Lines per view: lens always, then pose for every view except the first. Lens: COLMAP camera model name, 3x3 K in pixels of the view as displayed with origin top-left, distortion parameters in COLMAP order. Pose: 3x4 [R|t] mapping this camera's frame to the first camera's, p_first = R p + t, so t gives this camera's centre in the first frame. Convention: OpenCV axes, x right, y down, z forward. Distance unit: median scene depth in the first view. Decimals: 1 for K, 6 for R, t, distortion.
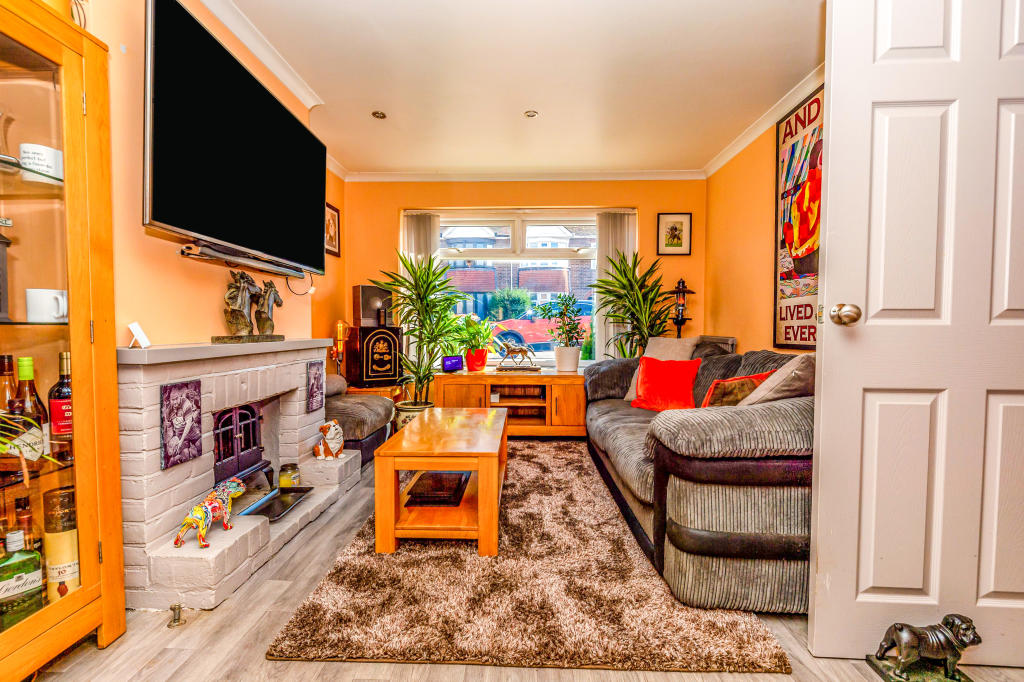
lens RADIAL K [[463.4, 0, 511.1], [0, 463.4, 342.4], [0, 0, 1]] dist [0.000359, 0.000022]
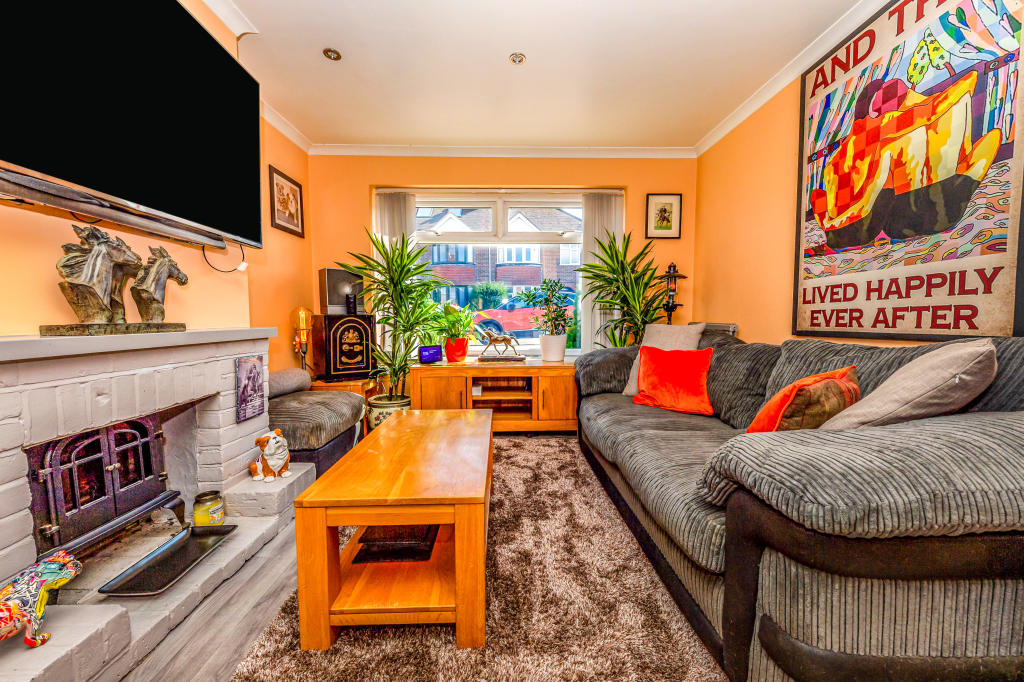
lens RADIAL K [[381.9, 0, 509.4], [0, 381.9, 340.8], [0, 0, 1]] dist [0.009220, -0.003192]
pose [[0.998508, -0.007975, 0.054029, -0.014696], [0.006457, 0.999581, 0.028214, -0.001870], [-0.054231, -0.027823, 0.998141, 0.325151]]
